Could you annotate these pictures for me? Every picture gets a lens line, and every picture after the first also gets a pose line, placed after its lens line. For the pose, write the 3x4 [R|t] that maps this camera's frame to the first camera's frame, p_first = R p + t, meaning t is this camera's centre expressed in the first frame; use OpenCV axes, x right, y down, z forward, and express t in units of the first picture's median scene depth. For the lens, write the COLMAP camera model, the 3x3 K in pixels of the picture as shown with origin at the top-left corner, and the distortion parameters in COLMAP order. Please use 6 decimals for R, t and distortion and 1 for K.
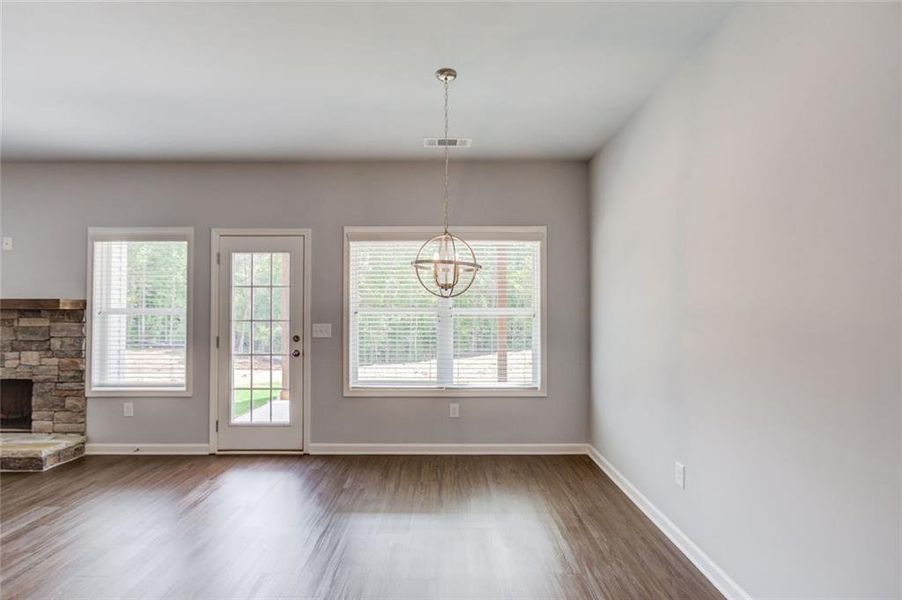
lens RADIAL K [[430.1, 0, 447.2], [0, 430.1, 300.4], [0, 0, 1]] dist [0.001328, -0.000097]
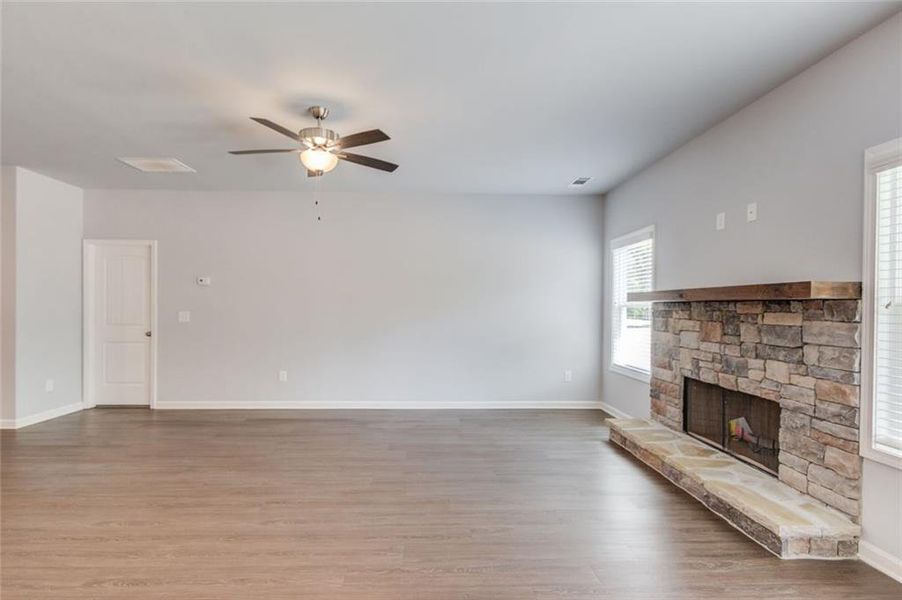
lens RADIAL K [[423.1, 0, 431.7], [0, 423.1, 309.4], [0, 0, 1]] dist [-0.004376, -0.000225]
pose [[0.024710, 0.008996, -0.999654, -0.311034], [0.012684, 0.999876, 0.009311, 0.022055], [0.999614, -0.012910, 0.024593, 0.434607]]
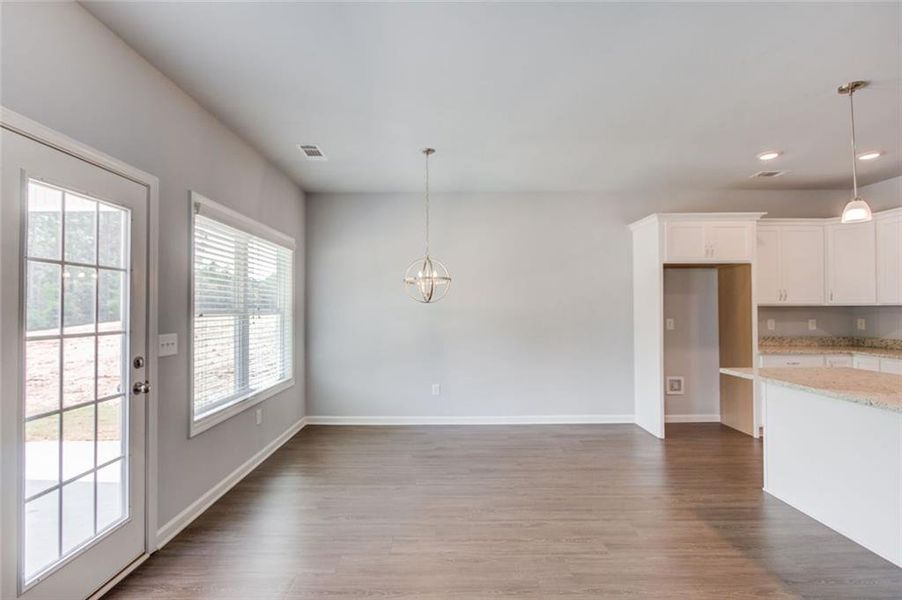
lens RADIAL K [[423.1, 0, 450.5], [0, 423.1, 299.2], [0, 0, 1]] dist [-0.004376, -0.000225]
pose [[-0.028771, 0.018865, 0.999408, -0.929725], [-0.021418, 0.999581, -0.019485, 0.005915], [-0.999357, -0.021966, -0.028355, 0.607562]]
